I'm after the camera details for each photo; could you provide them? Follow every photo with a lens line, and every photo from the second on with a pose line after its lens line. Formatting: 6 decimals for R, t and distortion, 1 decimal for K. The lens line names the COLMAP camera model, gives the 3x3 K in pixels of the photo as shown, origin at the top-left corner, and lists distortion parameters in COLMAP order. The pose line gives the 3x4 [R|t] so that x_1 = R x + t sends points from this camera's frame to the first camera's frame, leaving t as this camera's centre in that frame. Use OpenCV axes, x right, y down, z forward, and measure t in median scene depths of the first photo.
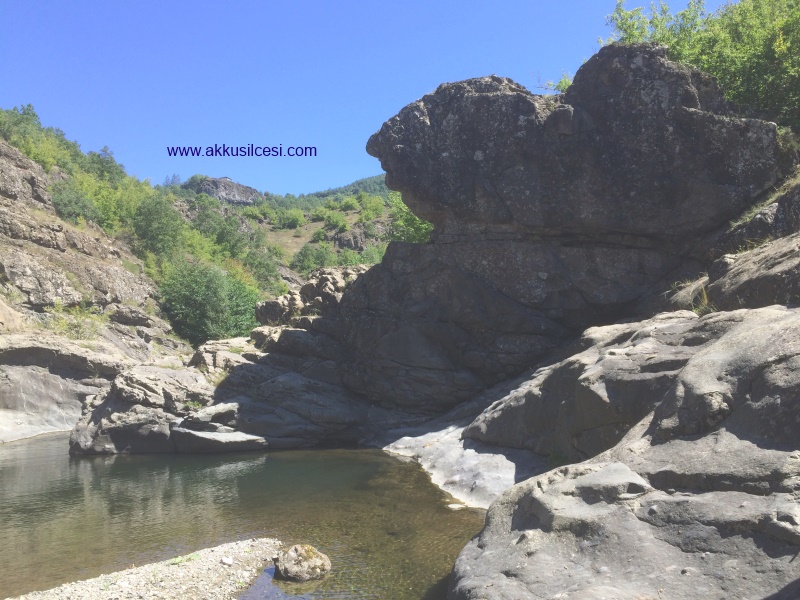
lens RADIAL K [[684.4, 0, 403.6], [0, 684.4, 300.0], [0, 0, 1]] dist [0.077207, -0.102254]
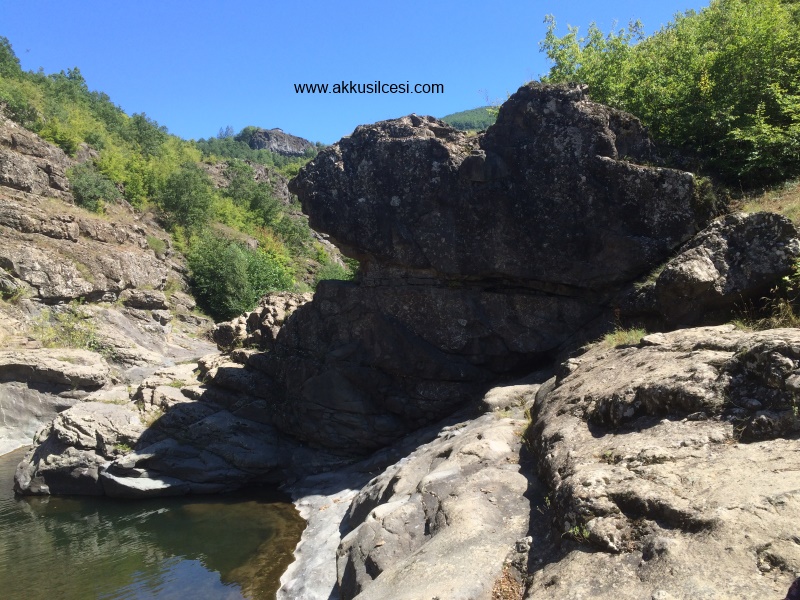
lens RADIAL K [[684.4, 0, 404.1], [0, 684.4, 300.6], [0, 0, 1]] dist [0.077207, -0.102254]
pose [[0.996701, -0.003075, -0.081104, 0.197238], [0.009371, 0.996960, 0.077354, -0.141949], [0.080619, -0.077859, 0.993699, 0.018168]]
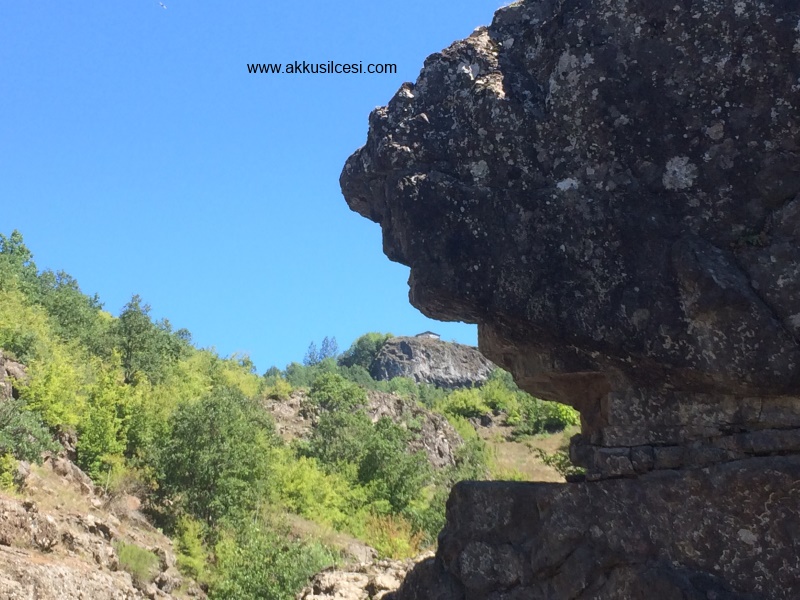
lens RADIAL K [[1539.9, 0, 402.2], [0, 1539.9, 301.0], [0, 0, 1]] dist [0.055306, 0.000000]
pose [[0.957604, -0.109642, -0.266407, 0.163267], [0.058927, 0.979740, -0.191406, -0.036313], [0.281995, 0.167593, 0.944665, 0.344250]]
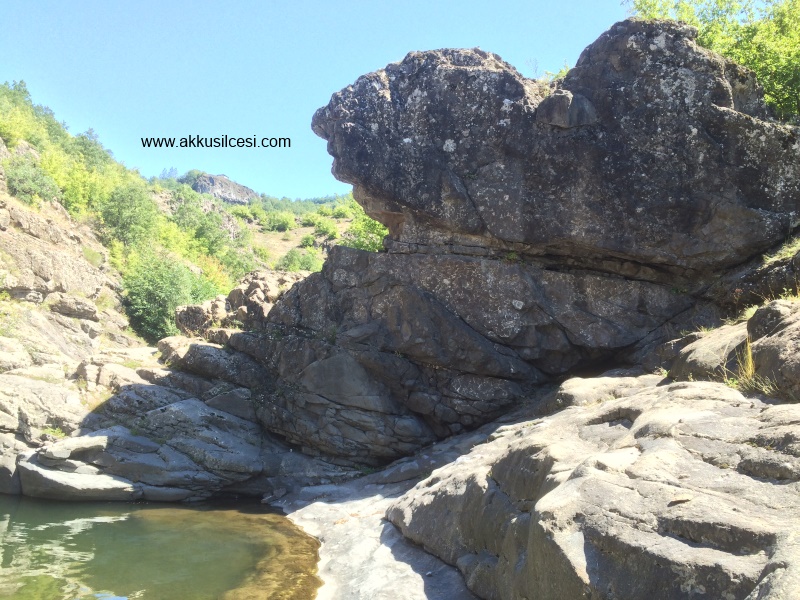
lens RADIAL K [[684.4, 0, 404.2], [0, 684.4, 301.8], [0, 0, 1]] dist [0.077207, -0.102254]
pose [[0.996221, 0.085437, 0.015600, 0.059726], [-0.085155, 0.996207, -0.017910, -0.013036], [-0.017071, 0.016514, 0.999718, 0.211767]]
